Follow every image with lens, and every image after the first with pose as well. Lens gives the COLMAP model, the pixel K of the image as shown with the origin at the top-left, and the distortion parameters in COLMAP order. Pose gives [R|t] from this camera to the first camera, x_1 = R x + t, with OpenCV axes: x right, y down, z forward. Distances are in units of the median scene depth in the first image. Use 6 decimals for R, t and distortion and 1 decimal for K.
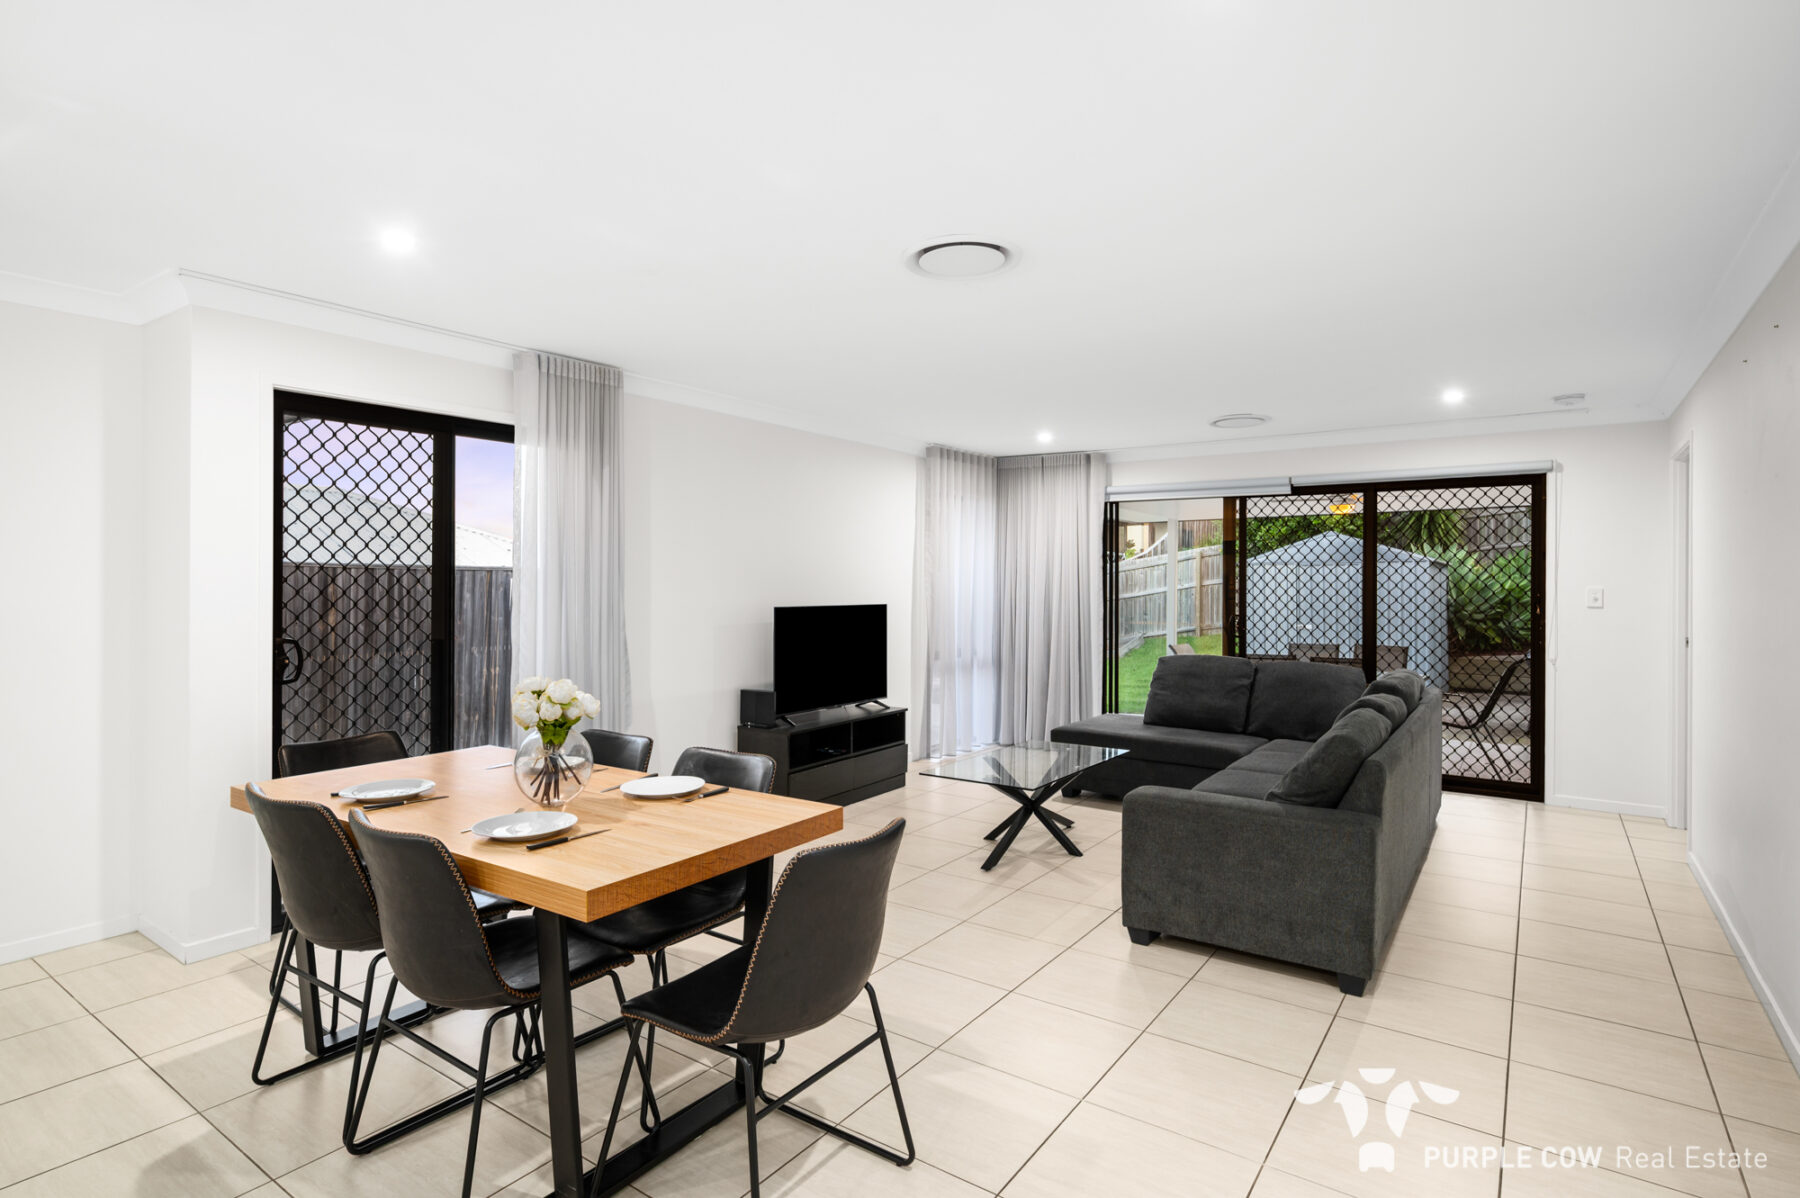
lens RADIAL K [[940.7, 0, 886.3], [0, 940.7, 583.3], [0, 0, 1]] dist [0.003411, -0.001584]
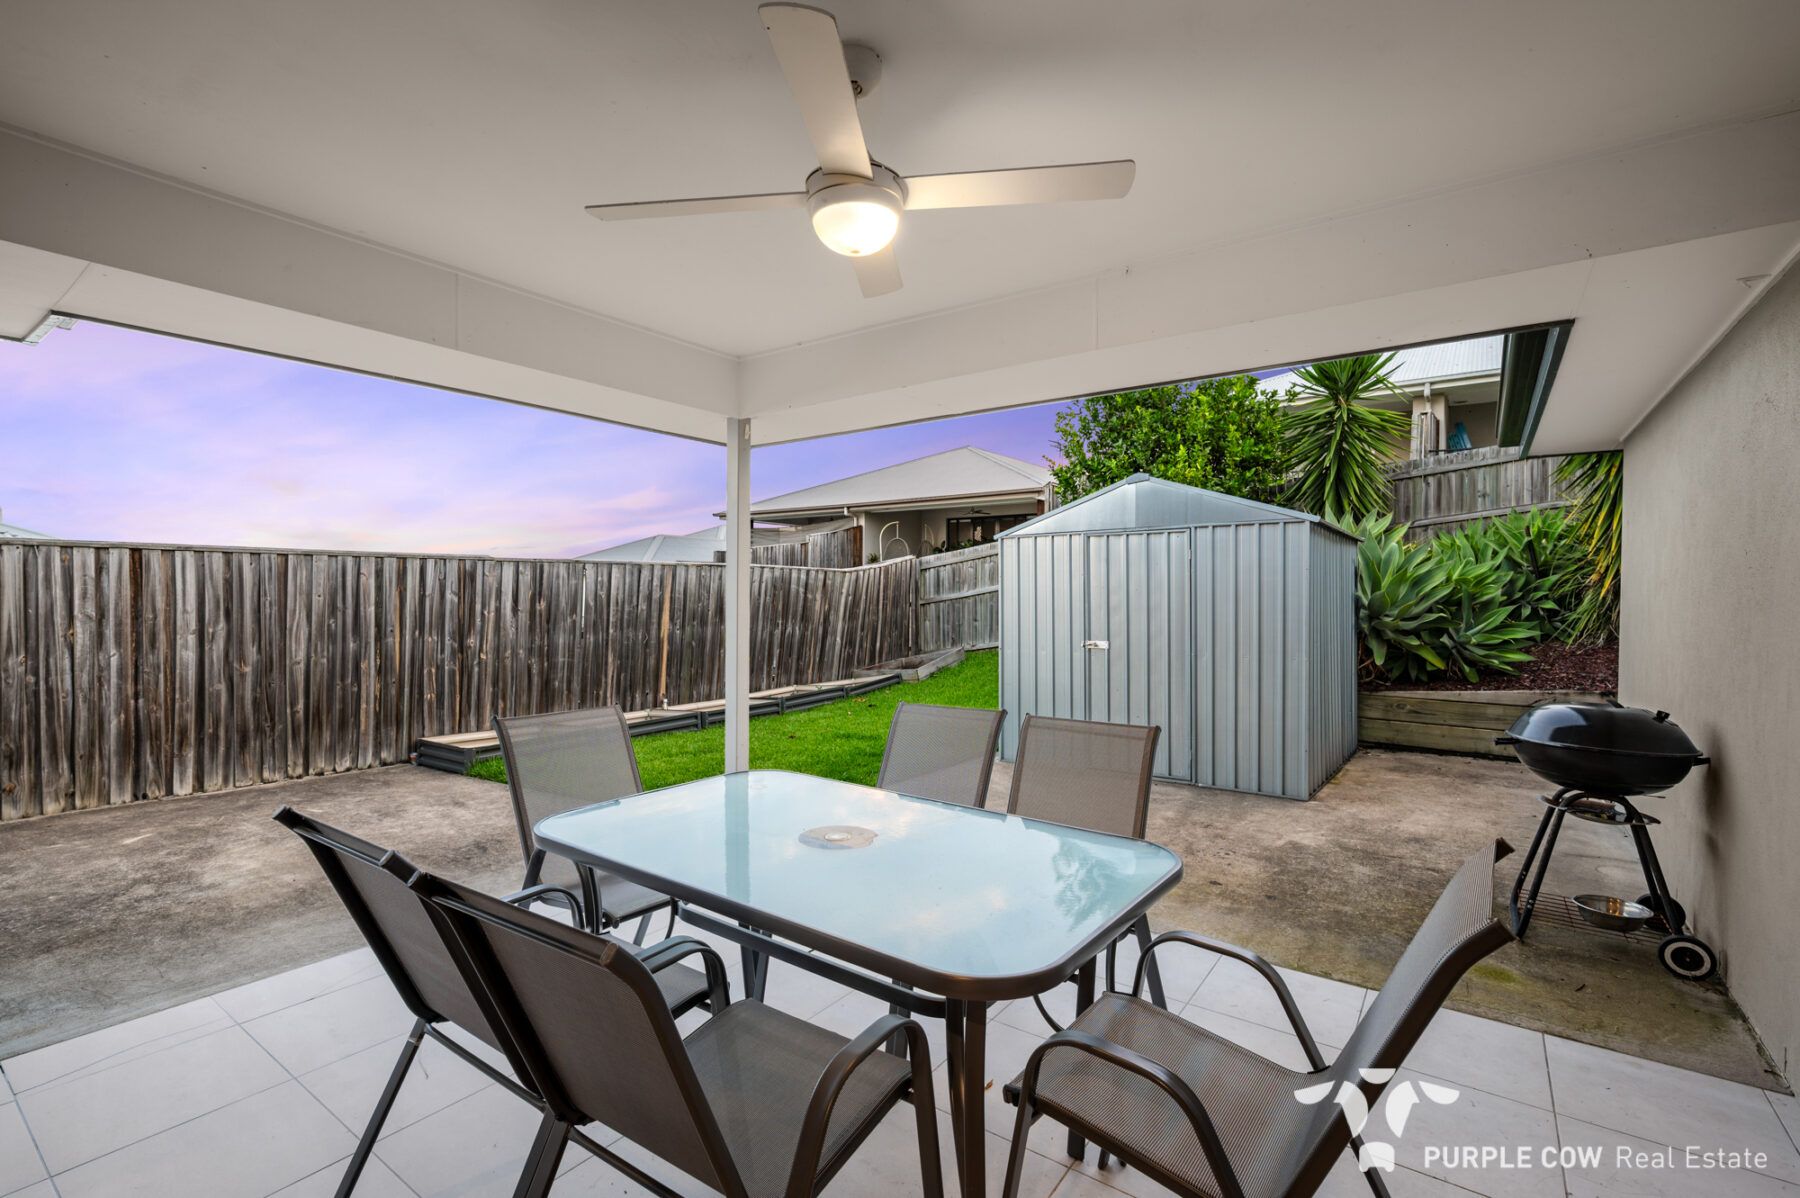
lens RADIAL K [[796.3, 0, 907.1], [0, 796.3, 600.1], [0, 0, 1]] dist [-0.004124, -0.000037]
pose [[0.999950, 0.008129, -0.005891, 1.279186], [-0.008104, 0.999958, 0.004346, 0.080497], [0.005926, -0.004298, 0.999973, 2.011631]]
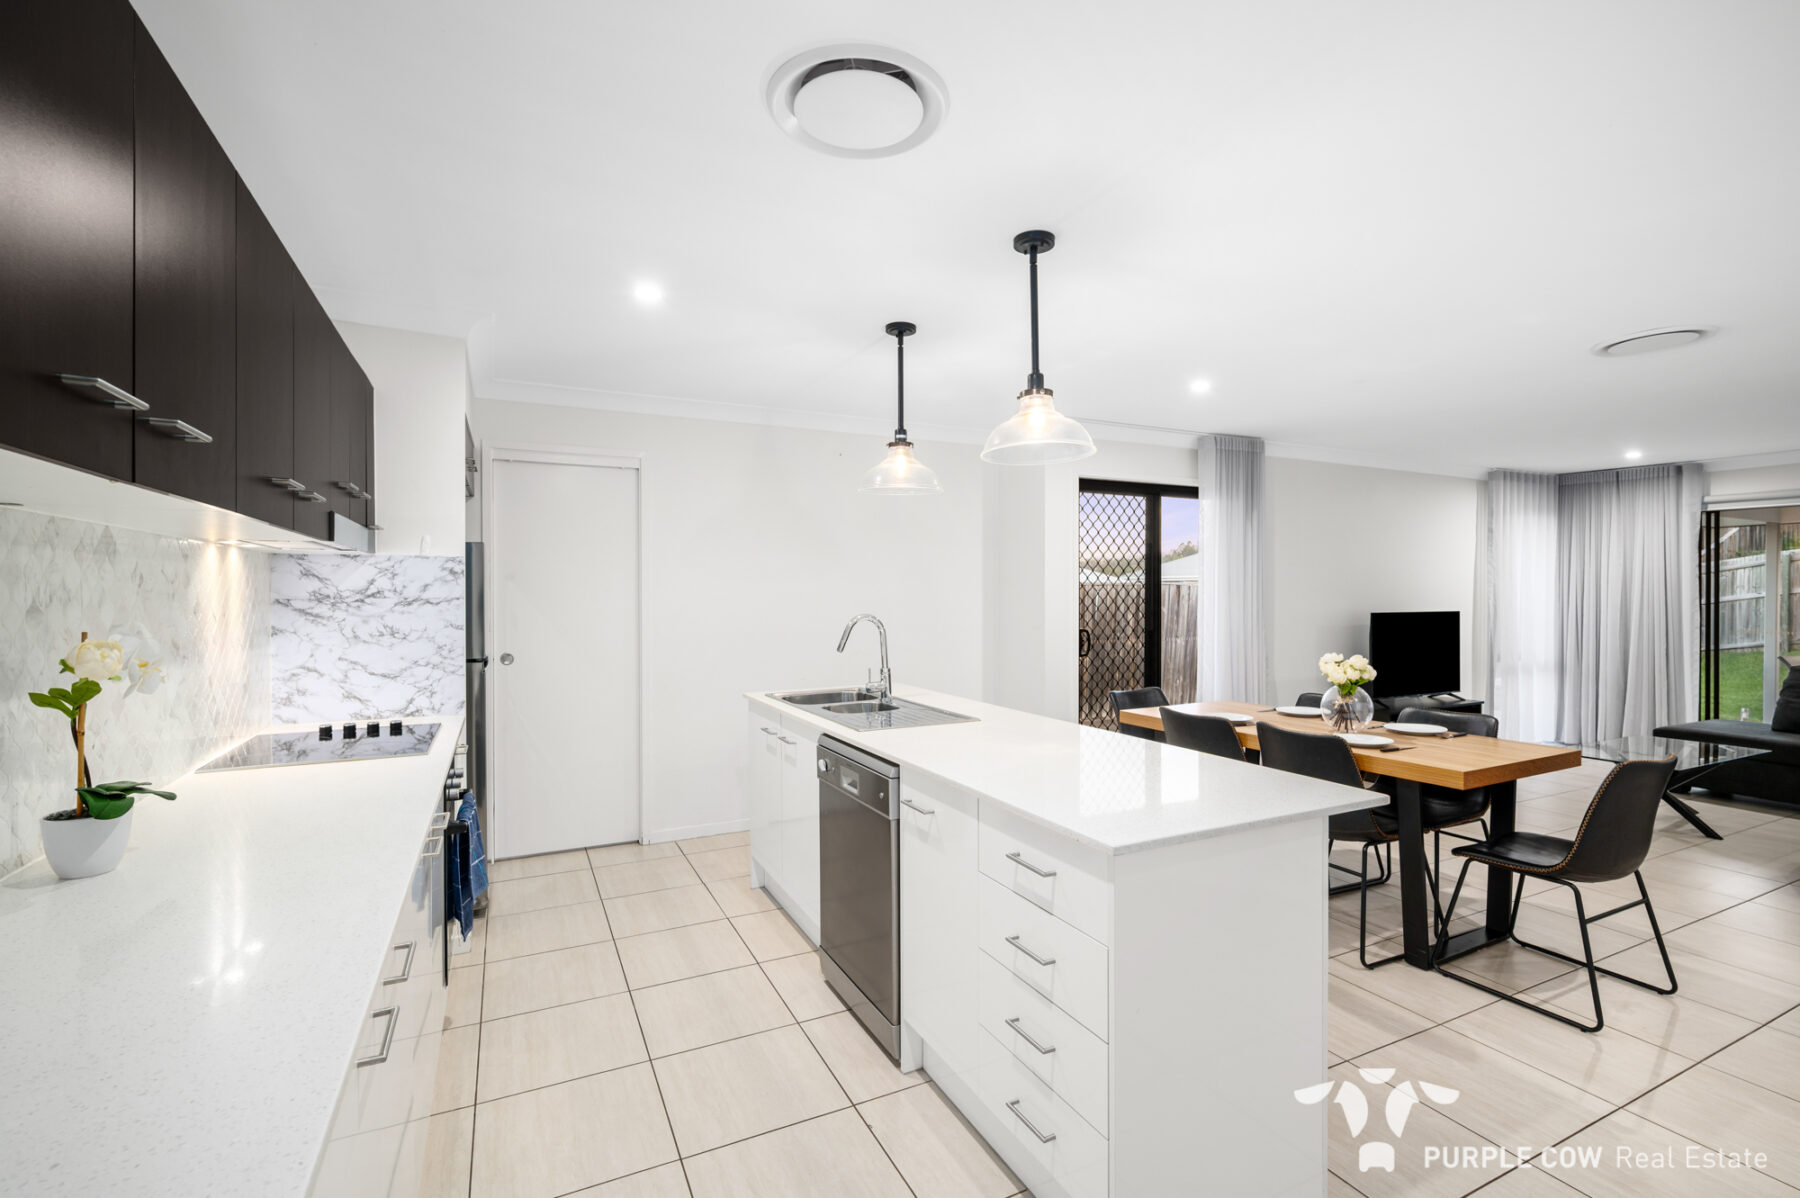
lens RADIAL K [[796.3, 0, 902.4], [0, 796.3, 599.8], [0, 0, 1]] dist [-0.004124, -0.000037]
pose [[0.874768, -0.000632, -0.484541, -0.150161], [0.004409, 0.999968, 0.006655, -0.001817], [0.484521, -0.007958, 0.874743, -0.229200]]
